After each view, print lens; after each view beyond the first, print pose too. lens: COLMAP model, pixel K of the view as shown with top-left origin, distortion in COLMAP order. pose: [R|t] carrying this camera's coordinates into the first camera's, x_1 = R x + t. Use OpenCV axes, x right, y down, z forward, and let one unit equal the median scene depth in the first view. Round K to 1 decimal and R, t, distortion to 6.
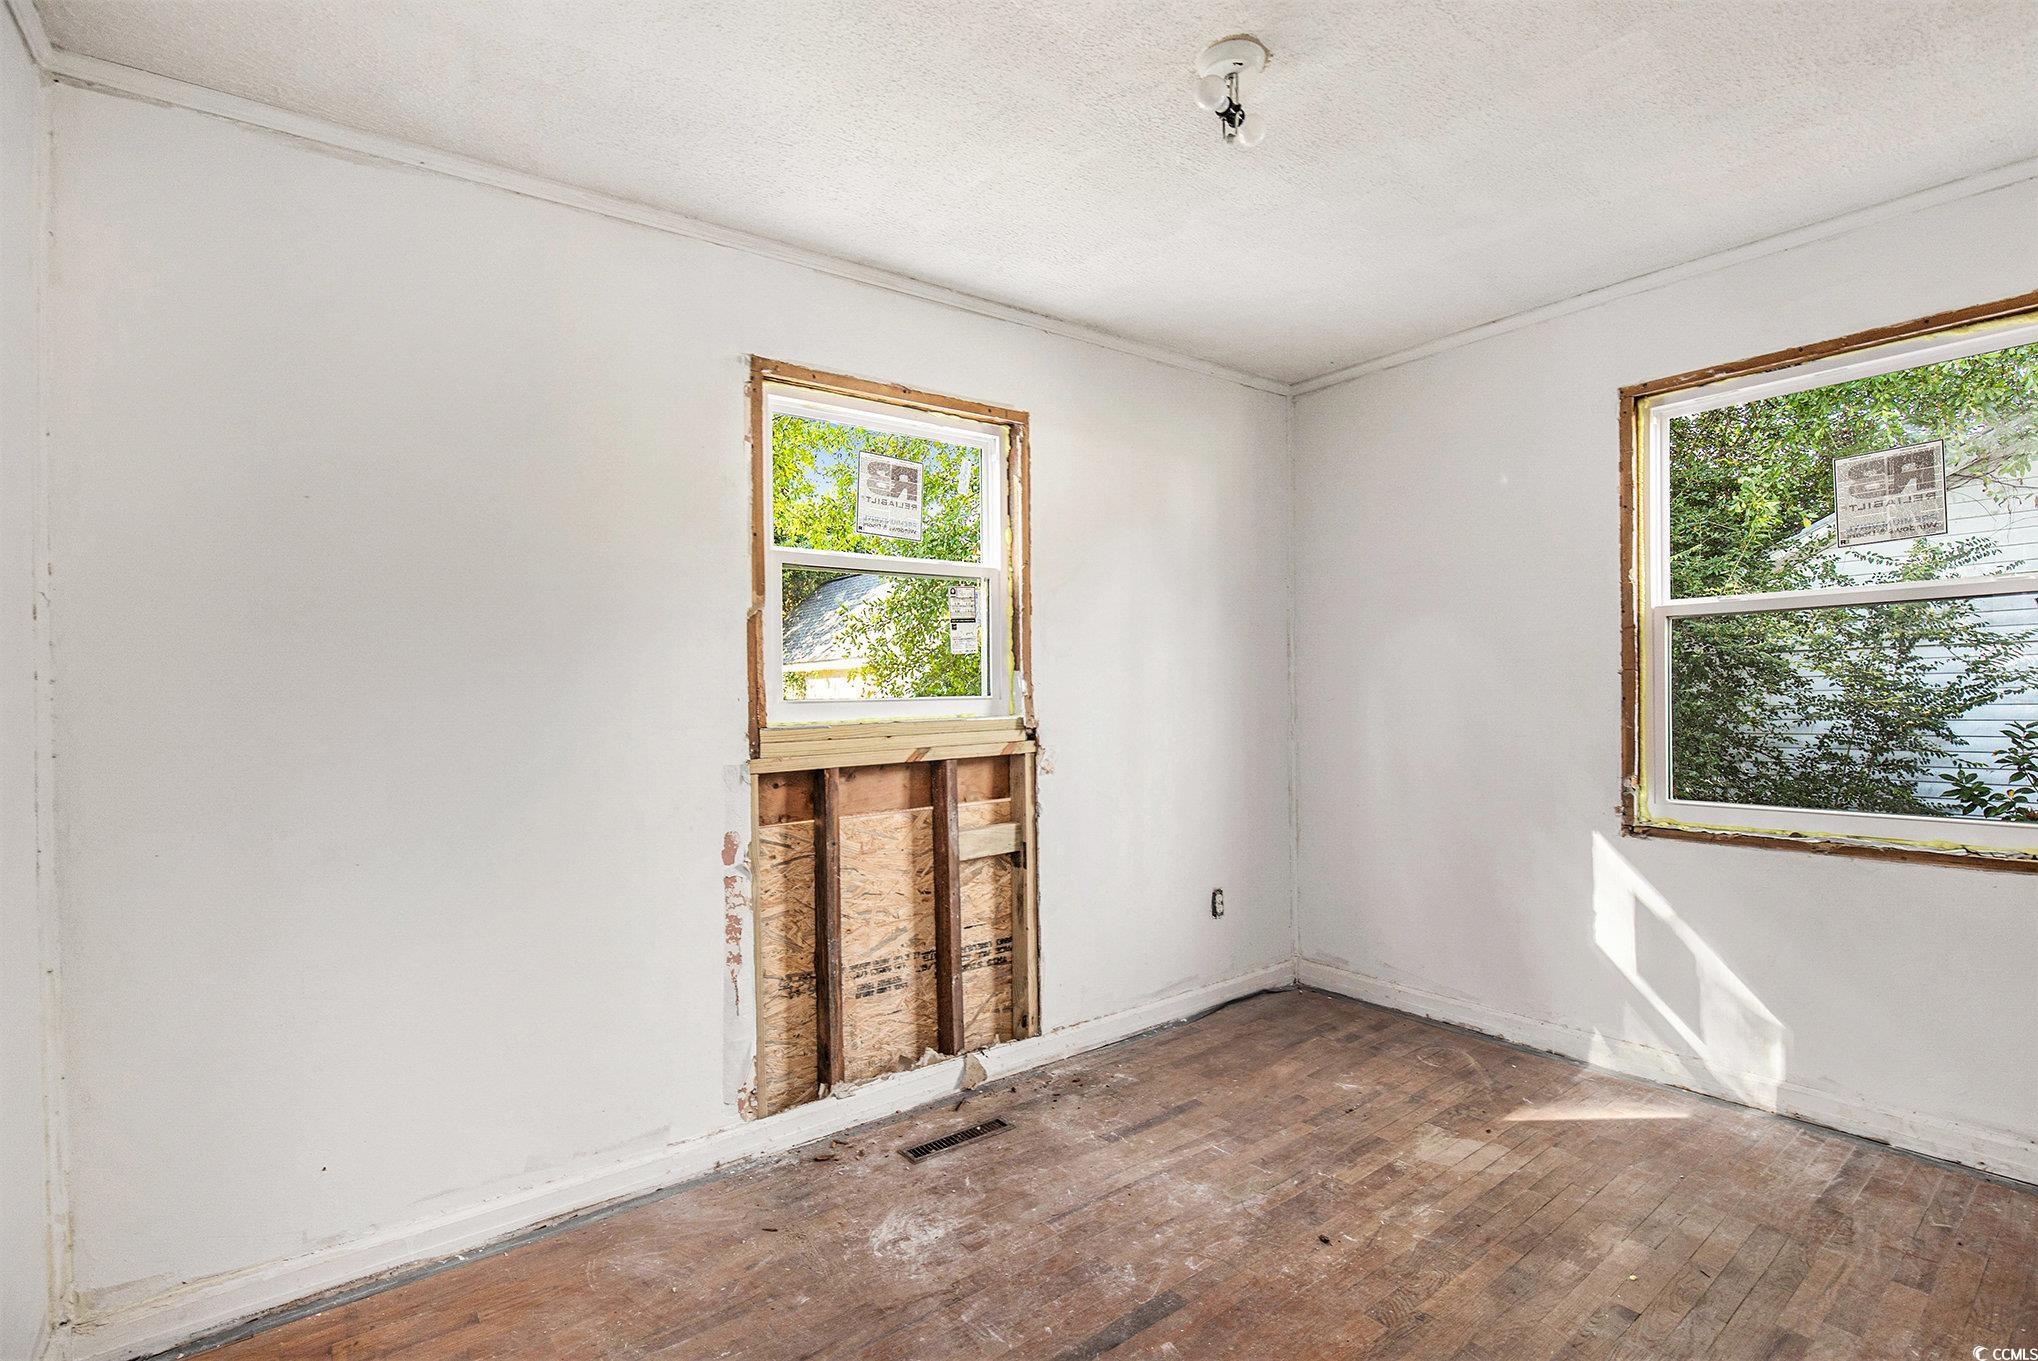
lens RADIAL K [[937.0, 0, 1026.5], [0, 937.0, 696.8], [0, 0, 1]] dist [-0.023807, 0.000895]
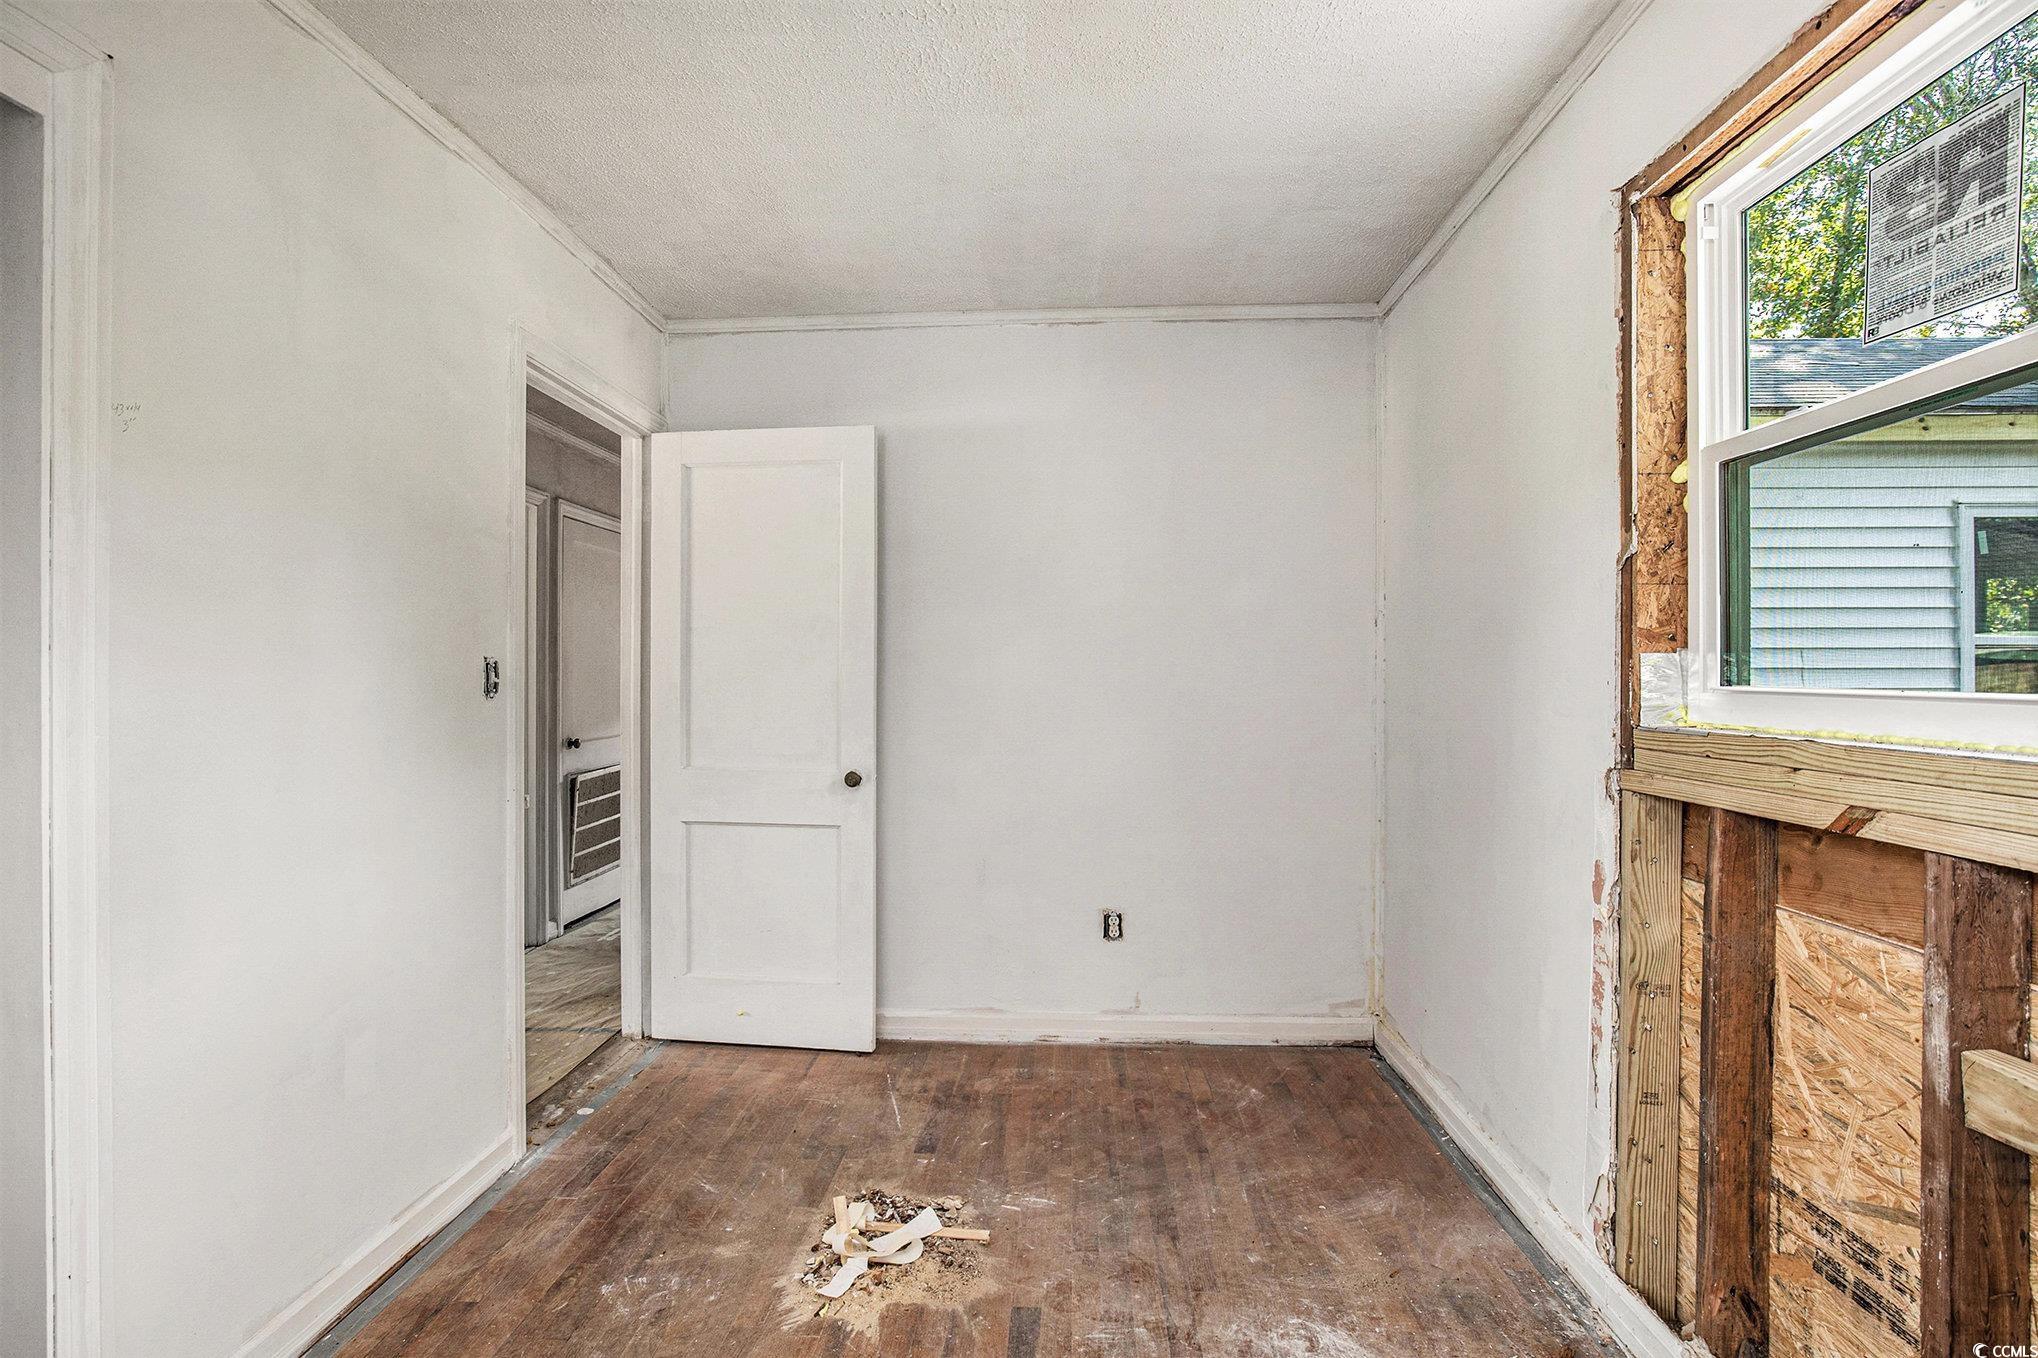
lens RADIAL K [[937.0, 0, 1024.6], [0, 937.0, 671.0], [0, 0, 1]] dist [-0.023807, 0.000895]
pose [[-0.644706, 0.026629, -0.763967, 0.528360], [0.021072, 0.999632, 0.017061, -0.028030], [0.764140, -0.005099, -0.645030, 1.105289]]
